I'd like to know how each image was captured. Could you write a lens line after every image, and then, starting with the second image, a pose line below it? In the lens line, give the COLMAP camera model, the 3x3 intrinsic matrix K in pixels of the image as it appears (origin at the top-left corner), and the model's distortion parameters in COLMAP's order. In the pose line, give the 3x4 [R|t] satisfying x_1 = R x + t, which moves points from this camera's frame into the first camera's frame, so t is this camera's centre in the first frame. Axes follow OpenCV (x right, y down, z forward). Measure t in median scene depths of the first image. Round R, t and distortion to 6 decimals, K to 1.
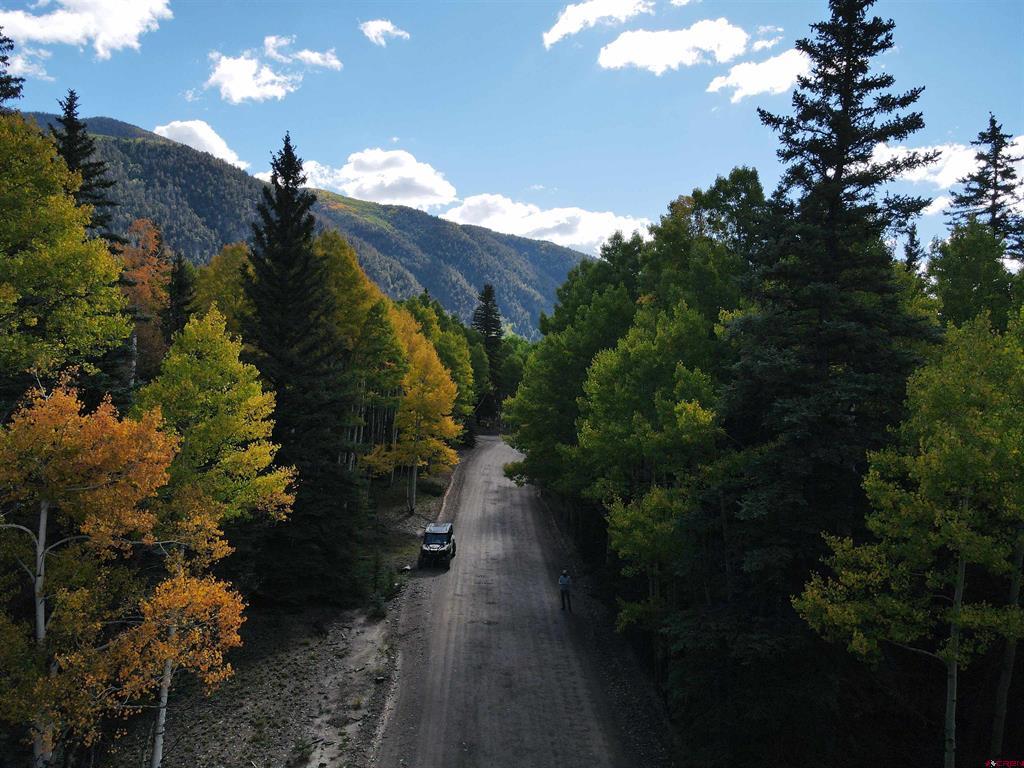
lens RADIAL K [[720.3, 0, 512.0], [0, 720.3, 384.0], [0, 0, 1]] dist [0.007951, 0.001404]
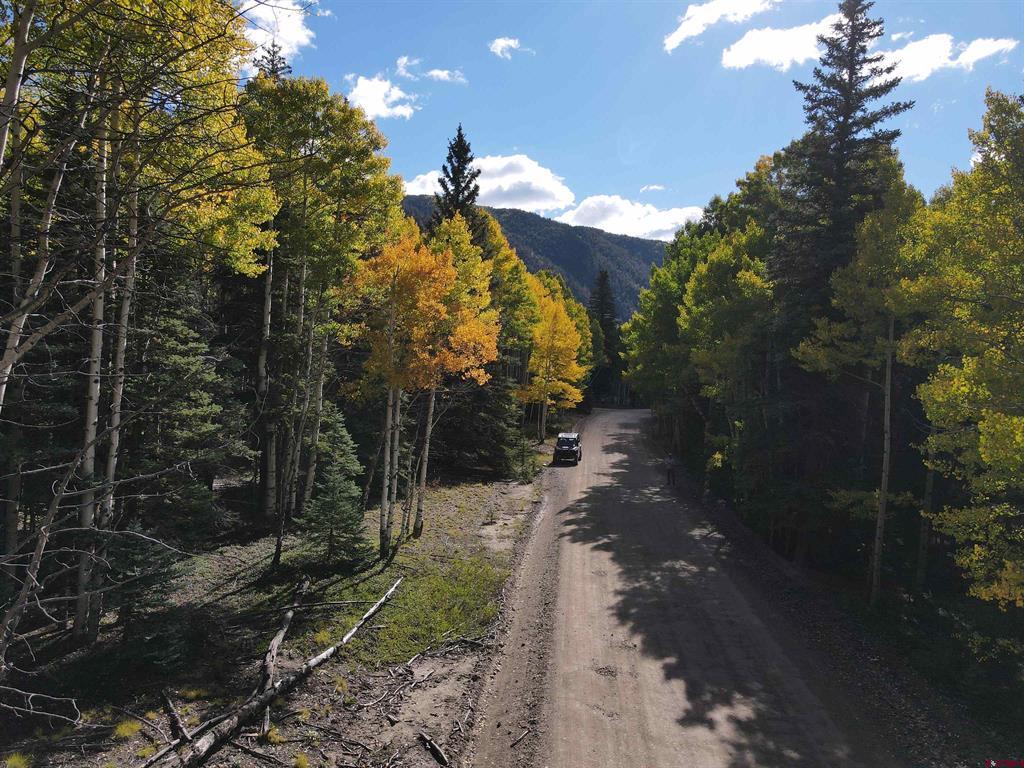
lens RADIAL K [[721.2, 0, 531.0], [0, 721.2, 379.0], [0, 0, 1]] dist [-0.005288, 0.001889]
pose [[0.991834, -0.000959, -0.127533, -0.001395], [-0.001312, 0.999842, -0.017722, 0.025790], [0.127530, 0.017744, 0.991676, -0.052936]]
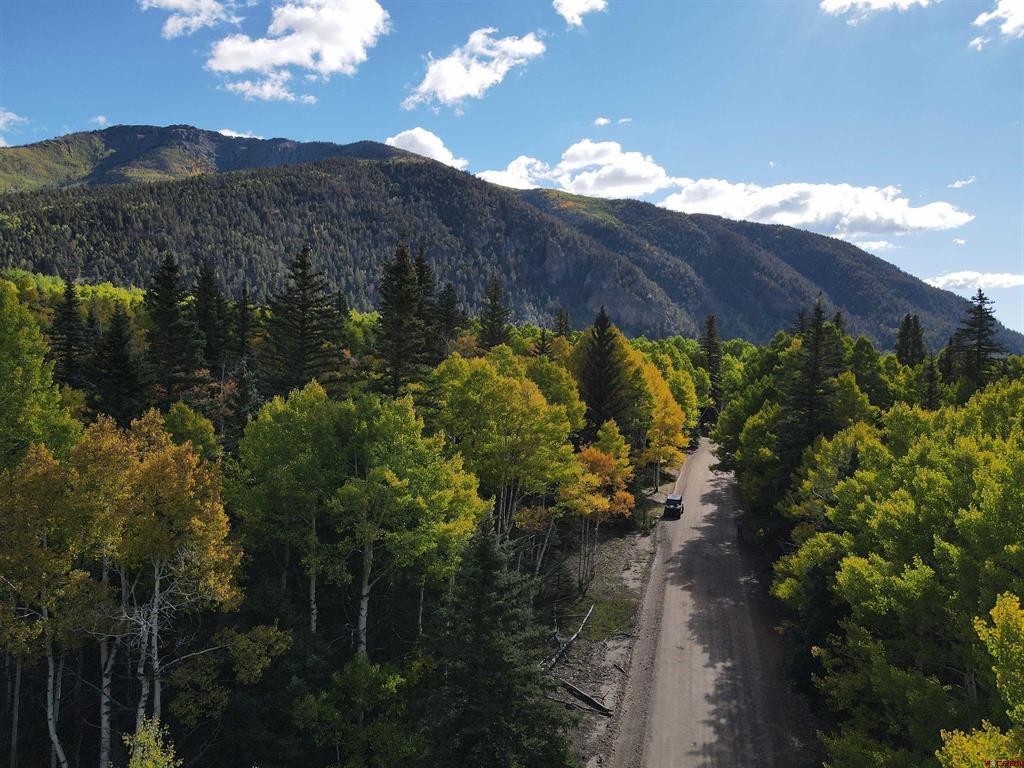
lens RADIAL K [[742.3, 0, 516.8], [0, 742.3, 389.1], [0, 0, 1]] dist [-0.005314, 0.004293]
pose [[0.955498, 0.002335, -0.294989, 0.015245], [0.004484, 0.999738, 0.022436, -0.025453], [0.294964, -0.022760, 0.955237, -0.195628]]
